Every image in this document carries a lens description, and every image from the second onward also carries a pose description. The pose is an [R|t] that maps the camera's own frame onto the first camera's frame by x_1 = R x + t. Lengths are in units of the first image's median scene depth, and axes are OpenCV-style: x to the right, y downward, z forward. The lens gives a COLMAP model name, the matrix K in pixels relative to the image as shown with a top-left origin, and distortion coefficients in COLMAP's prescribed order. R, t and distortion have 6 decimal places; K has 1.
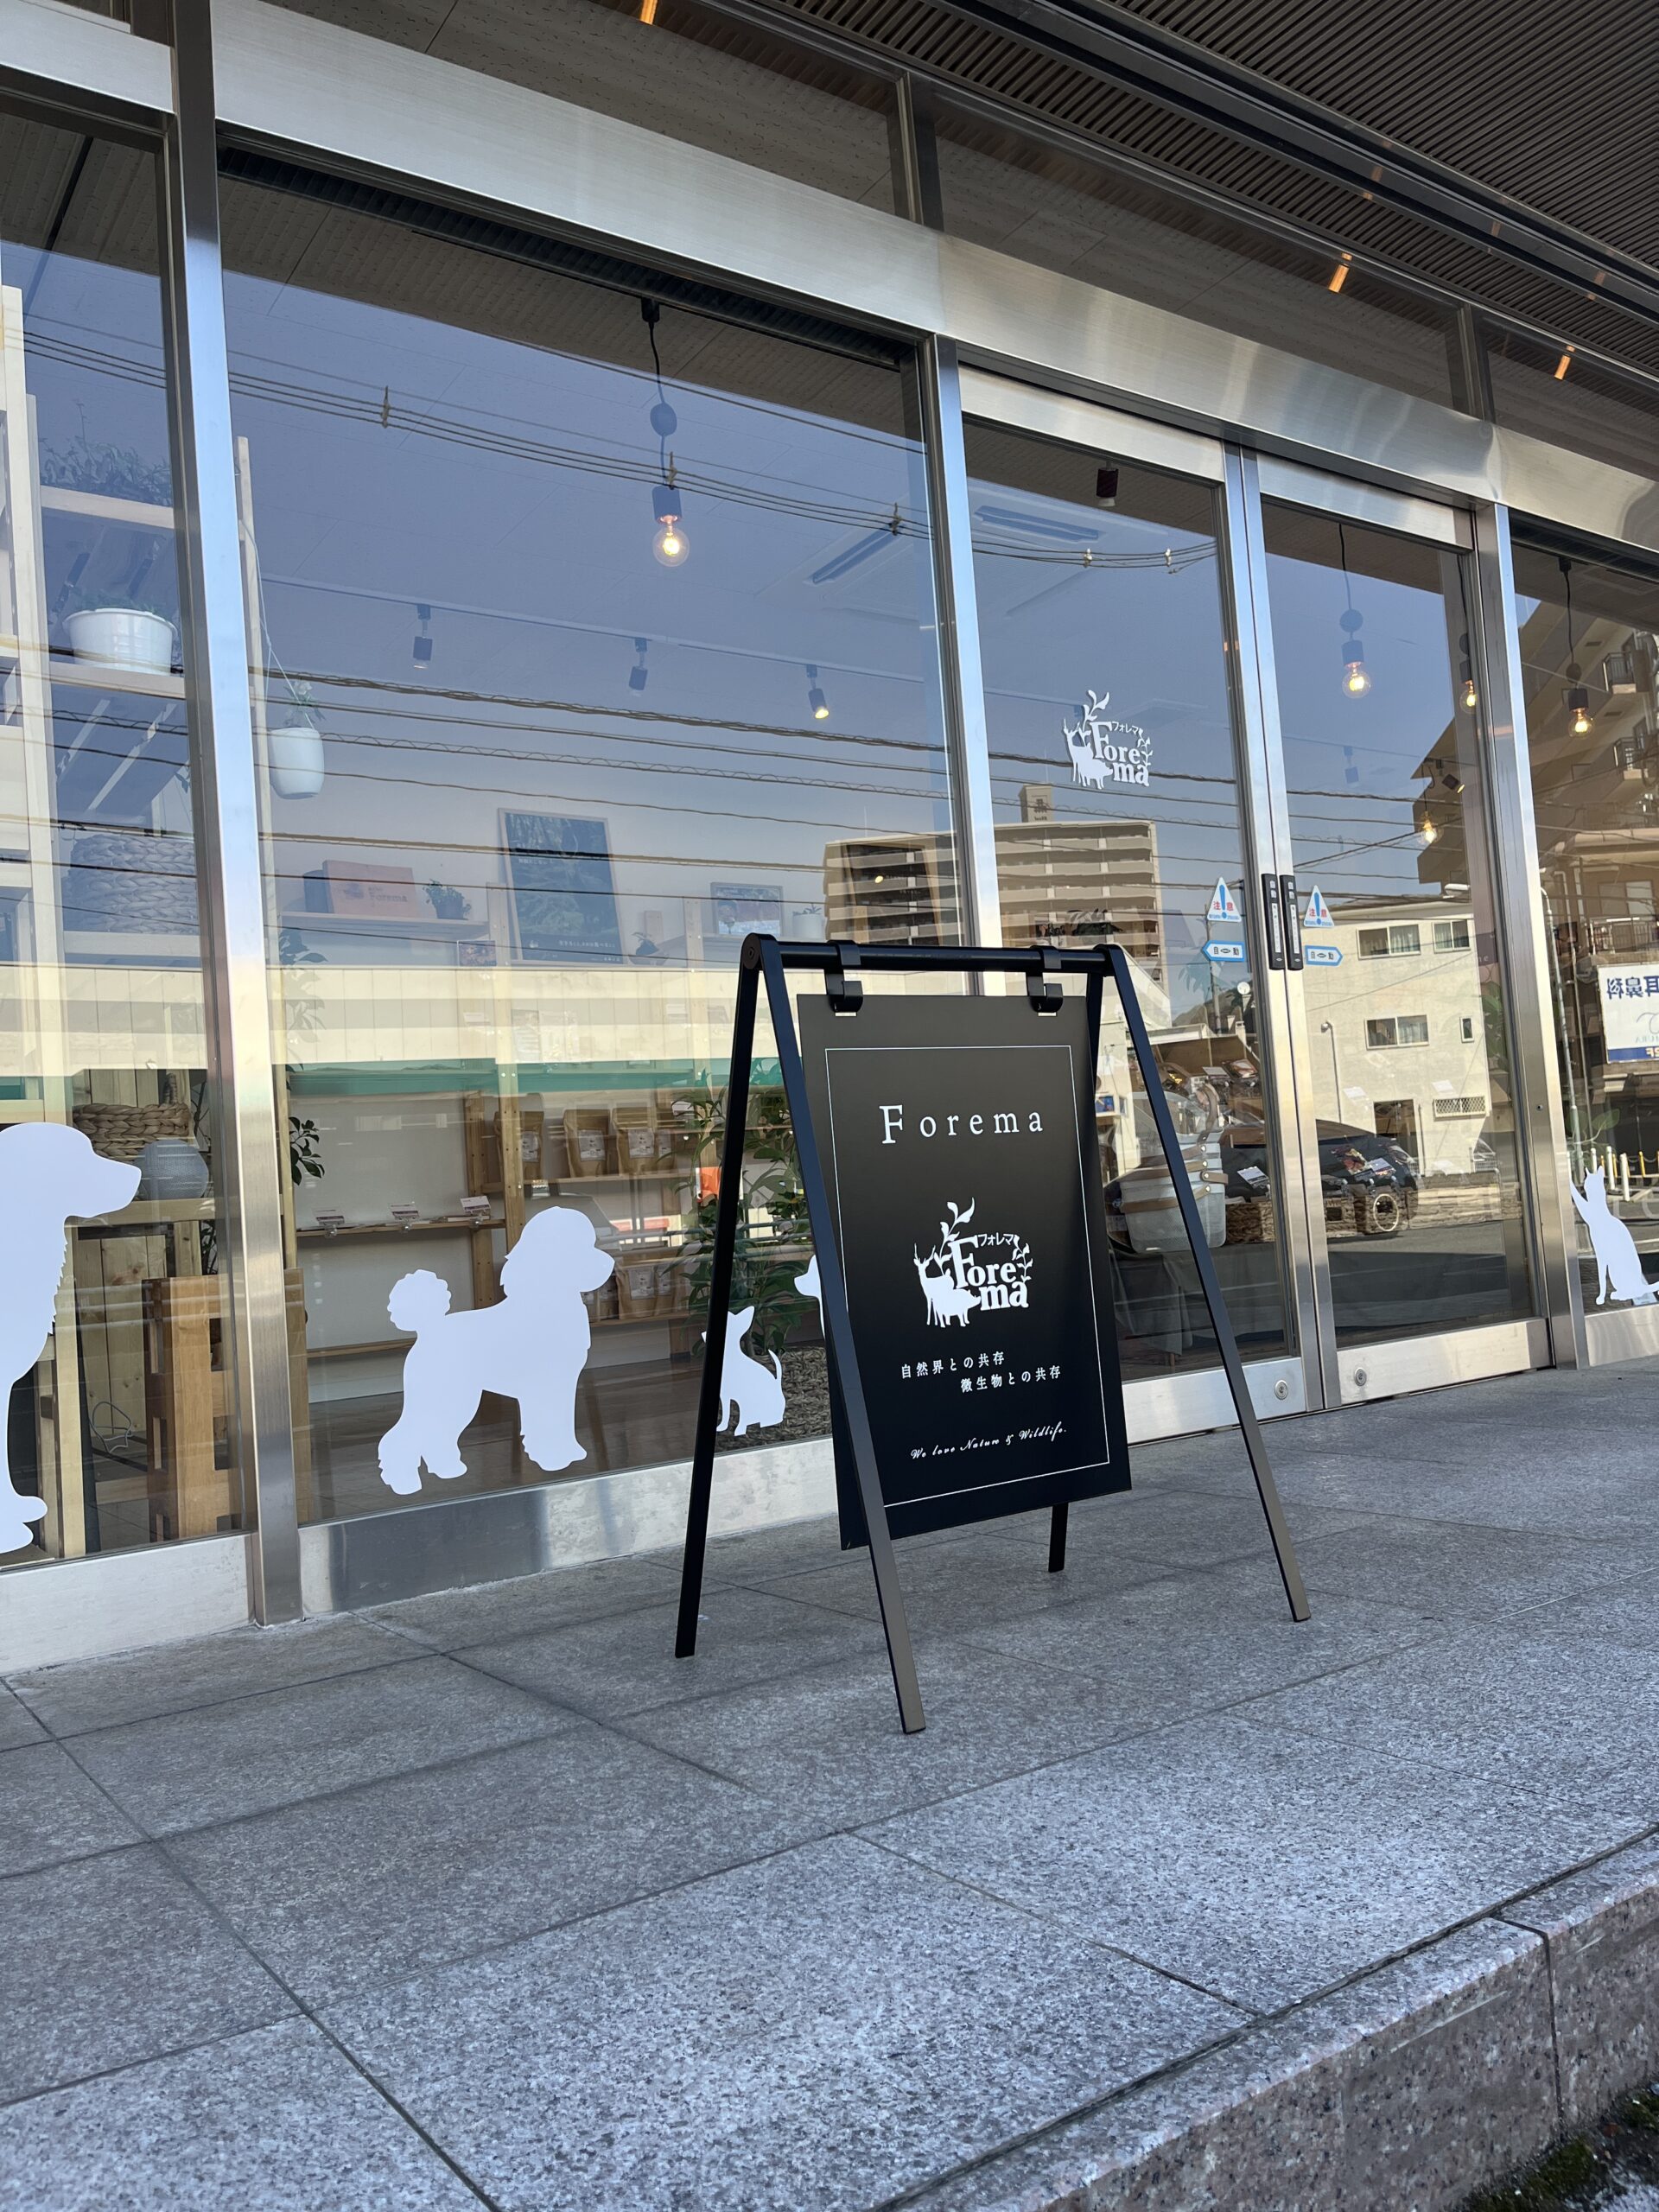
lens RADIAL K [[1694.4, 0, 829.5], [0, 1694.4, 1106.0], [0, 0, 1]] dist [0.031390, 0.001187]
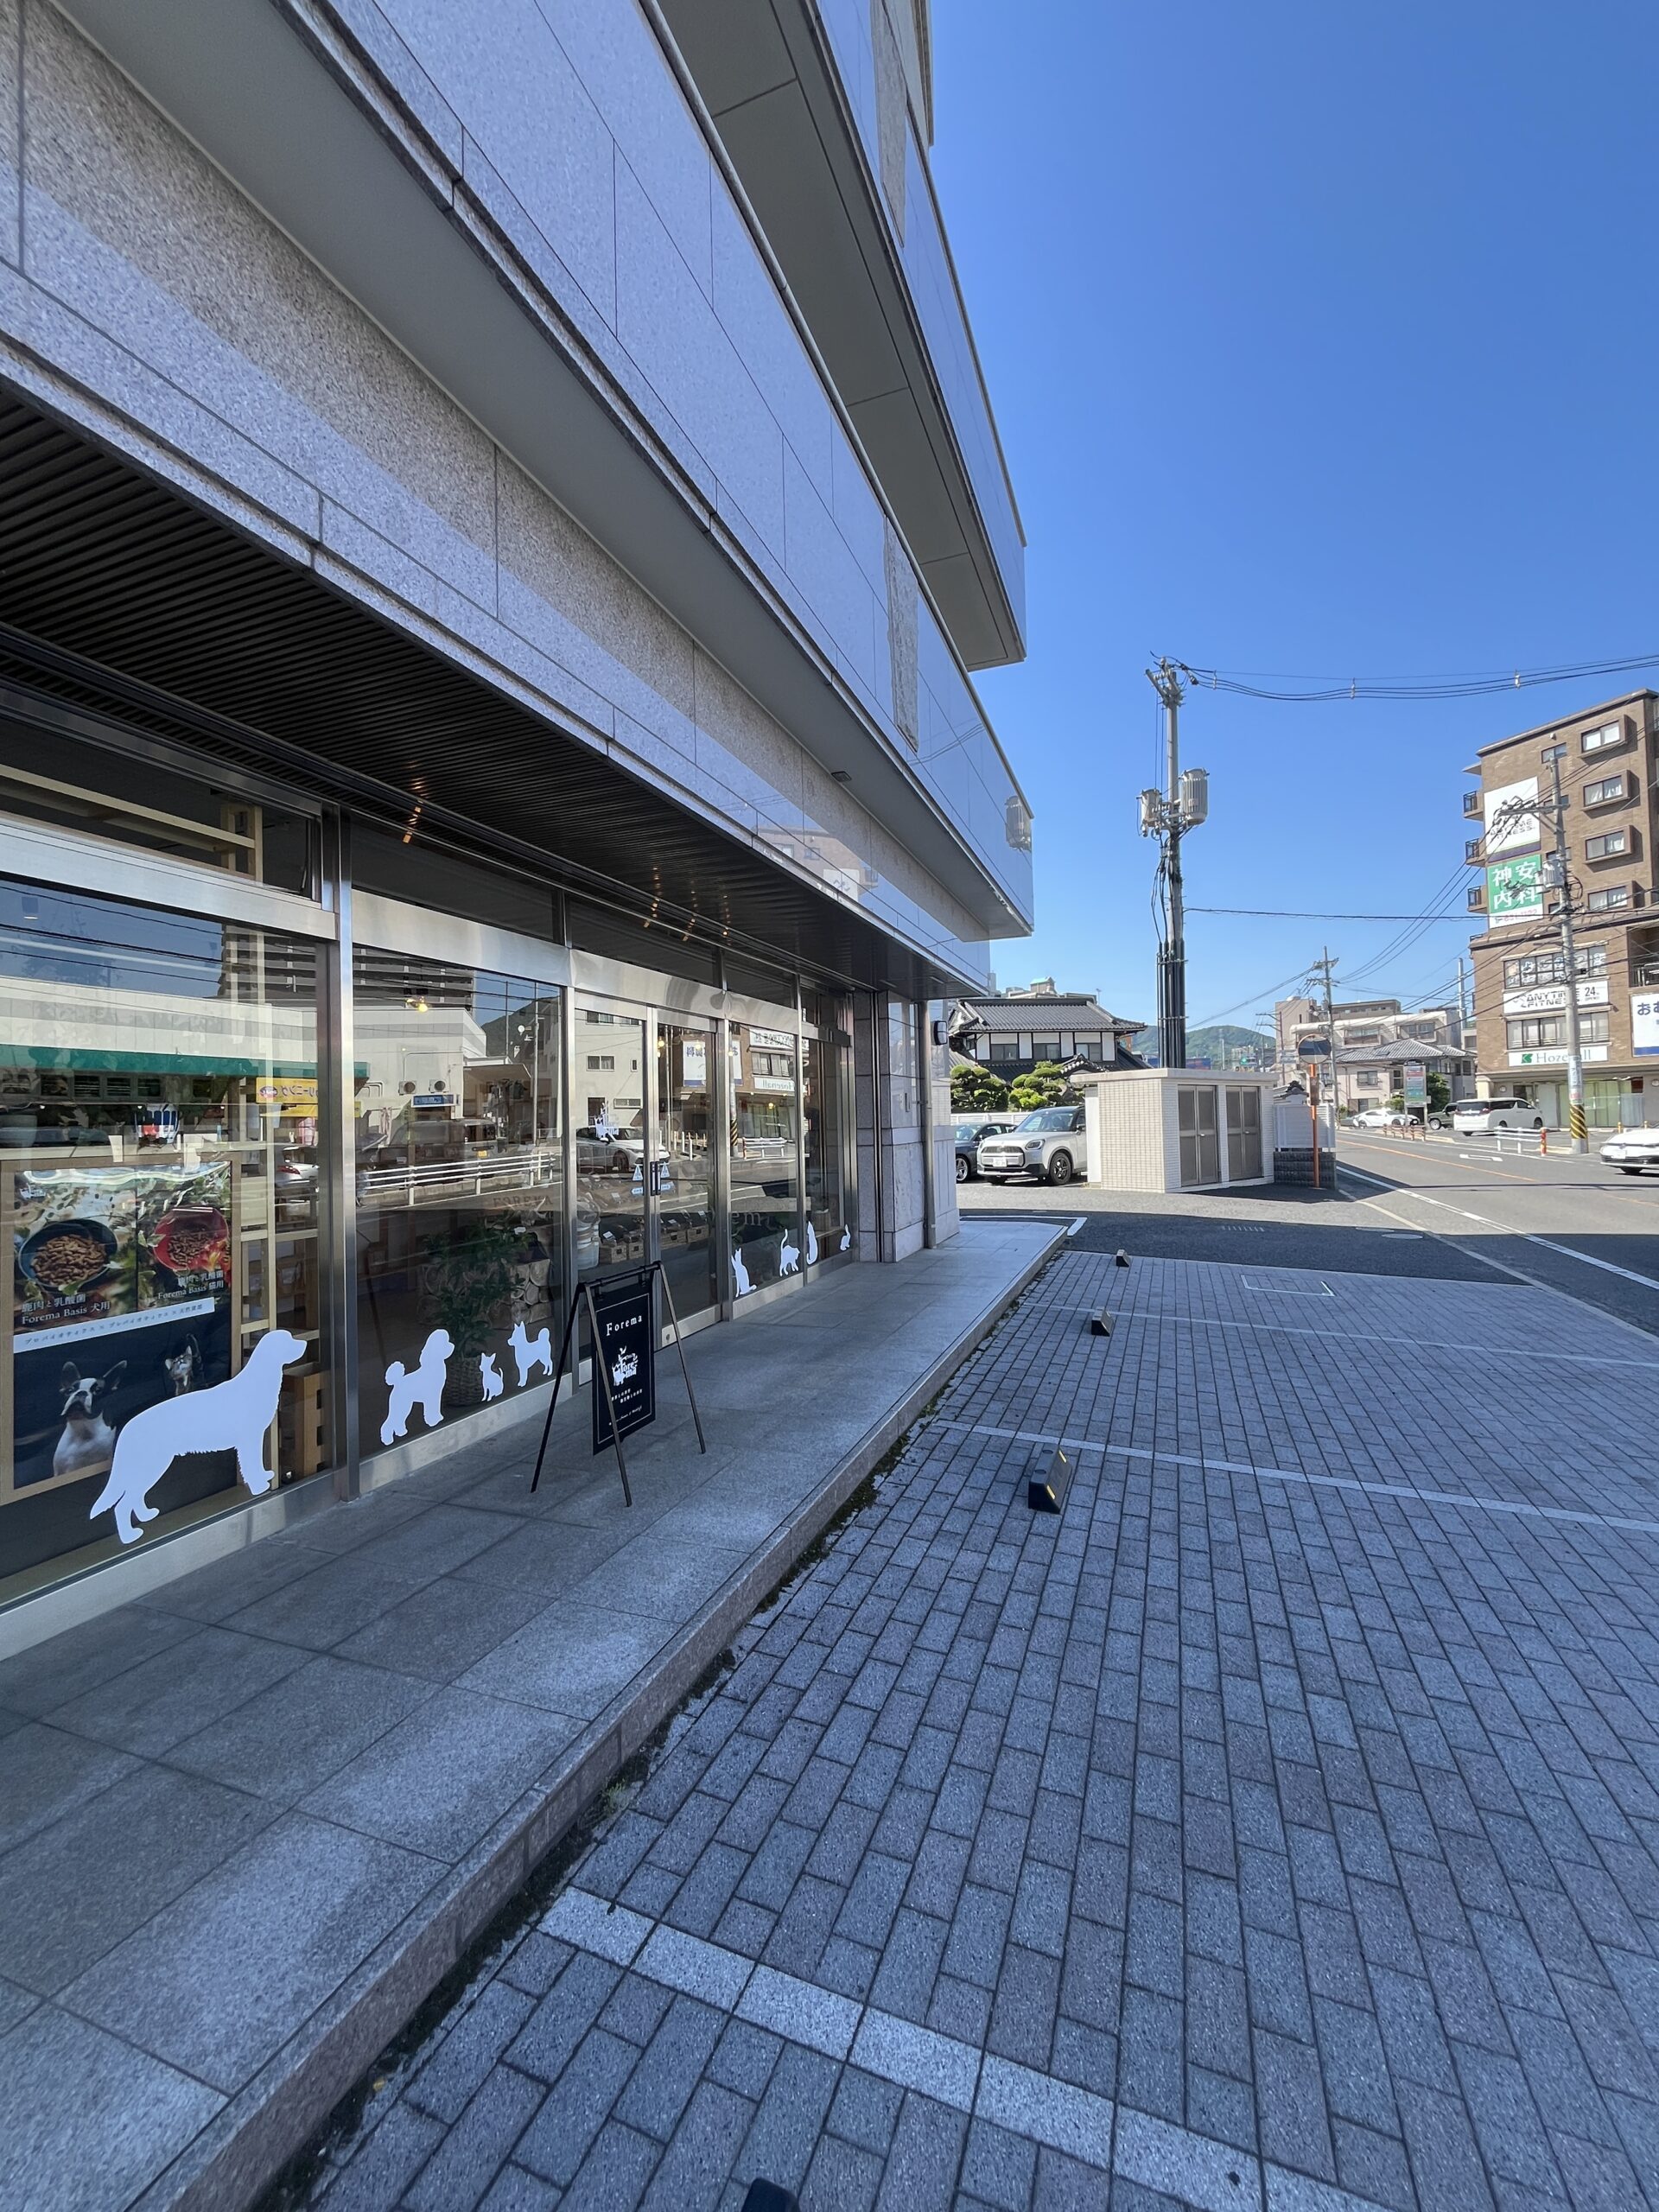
lens RADIAL K [[888.4, 0, 829.5], [0, 888.4, 1106.0], [0, 0, 1]] dist [0.000183, 0.000008]
pose [[0.830959, 0.063972, 0.552643, -0.597802], [-0.068658, 0.997565, -0.012239, -0.436536], [-0.552080, -0.027773, 0.833328, -0.727771]]
